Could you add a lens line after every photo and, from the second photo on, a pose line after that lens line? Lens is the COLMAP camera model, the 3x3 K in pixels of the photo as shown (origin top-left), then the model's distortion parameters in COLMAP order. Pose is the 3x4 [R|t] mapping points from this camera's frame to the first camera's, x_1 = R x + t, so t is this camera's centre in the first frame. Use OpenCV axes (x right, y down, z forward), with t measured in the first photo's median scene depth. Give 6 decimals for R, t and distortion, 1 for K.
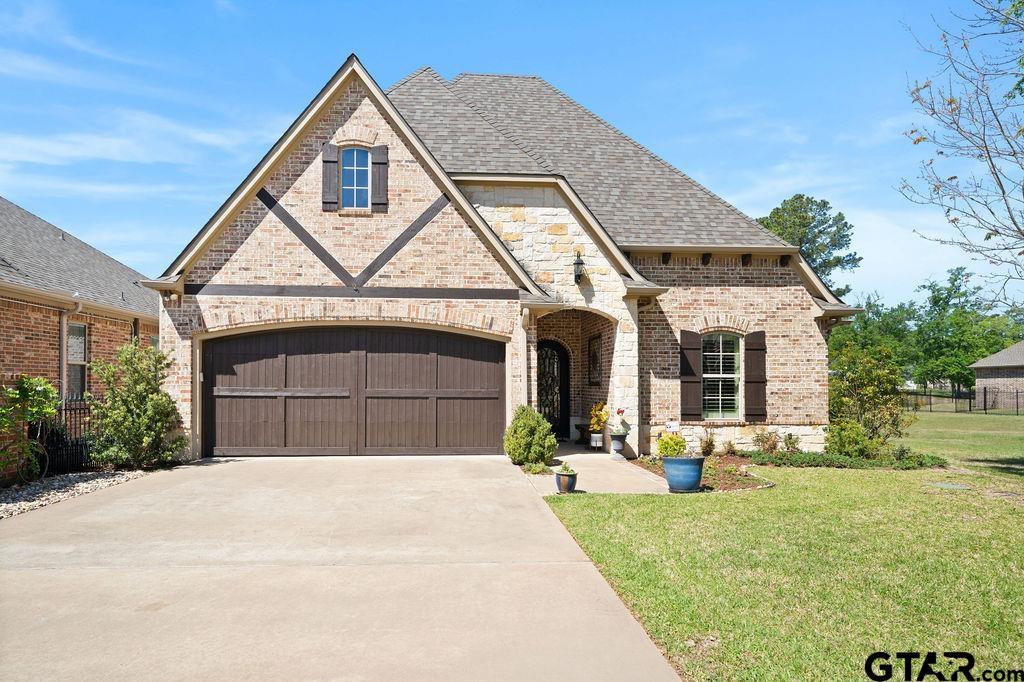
lens RADIAL K [[568.1, 0, 512.0], [0, 568.1, 341.0], [0, 0, 1]] dist [0.000497, -0.000137]
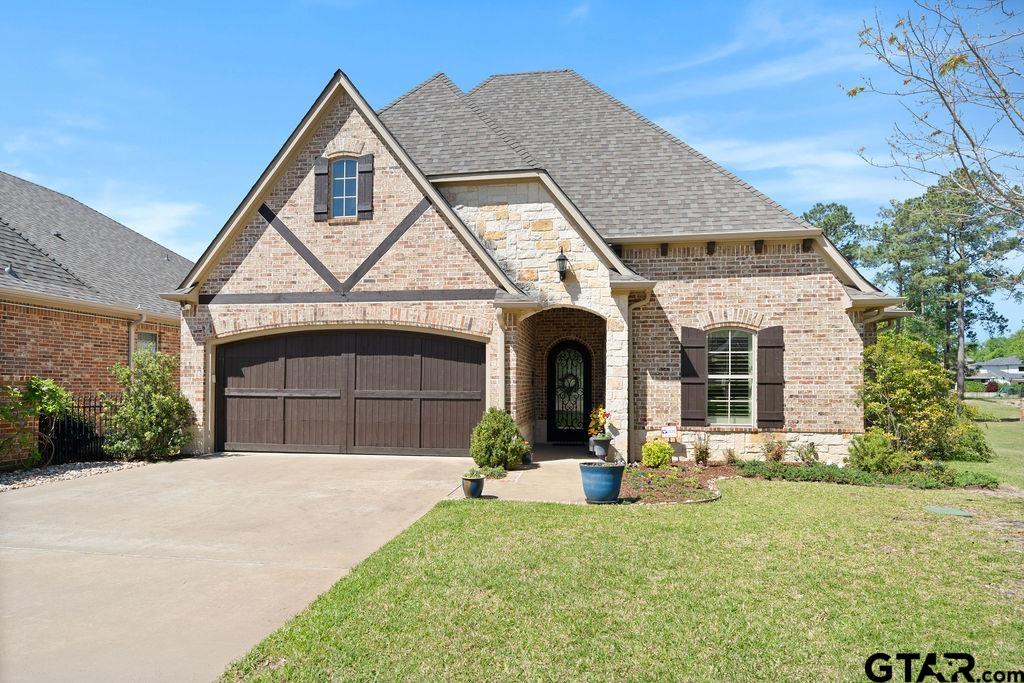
lens RADIAL K [[568.1, 0, 512.0], [0, 568.1, 341.5], [0, 0, 1]] dist [0.000497, -0.000137]
pose [[0.975639, -0.015604, -0.218829, 0.248396], [0.014952, 0.999877, -0.004635, 0.004802], [0.218874, 0.001251, 0.975752, 0.049420]]
